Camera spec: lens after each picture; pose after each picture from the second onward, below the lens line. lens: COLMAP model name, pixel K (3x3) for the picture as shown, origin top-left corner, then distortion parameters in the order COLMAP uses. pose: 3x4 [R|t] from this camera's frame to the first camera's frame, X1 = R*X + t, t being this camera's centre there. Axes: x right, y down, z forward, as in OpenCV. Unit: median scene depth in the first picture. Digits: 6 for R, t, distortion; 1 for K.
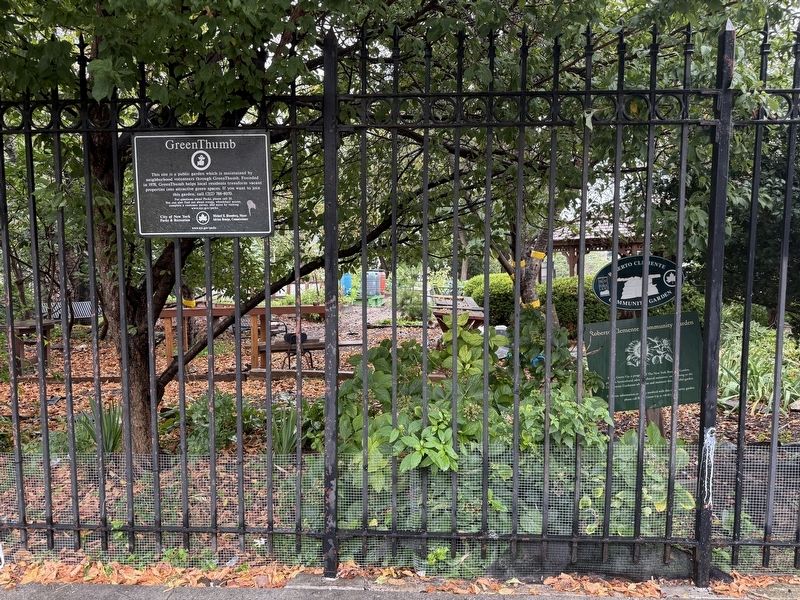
lens RADIAL K [[562.9, 0, 404.1], [0, 562.9, 295.6], [0, 0, 1]] dist [0.012472, -0.003554]
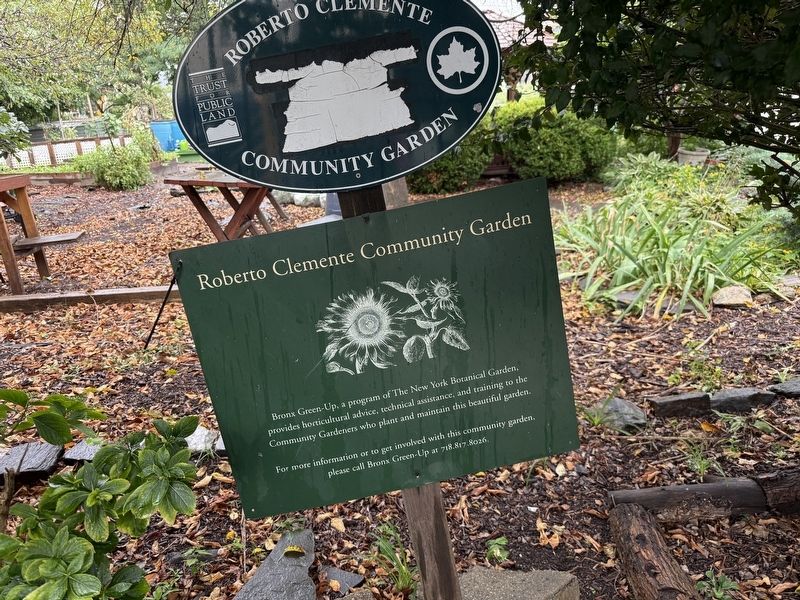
lens RADIAL K [[562.9, 0, 396.7], [0, 562.9, 300.7], [0, 0, 1]] dist [0.012472, -0.003554]
pose [[0.986078, -0.103781, 0.129918, 0.363045], [0.064509, 0.958888, 0.276354, 0.002850], [-0.153258, -0.264126, 0.952234, 0.650962]]
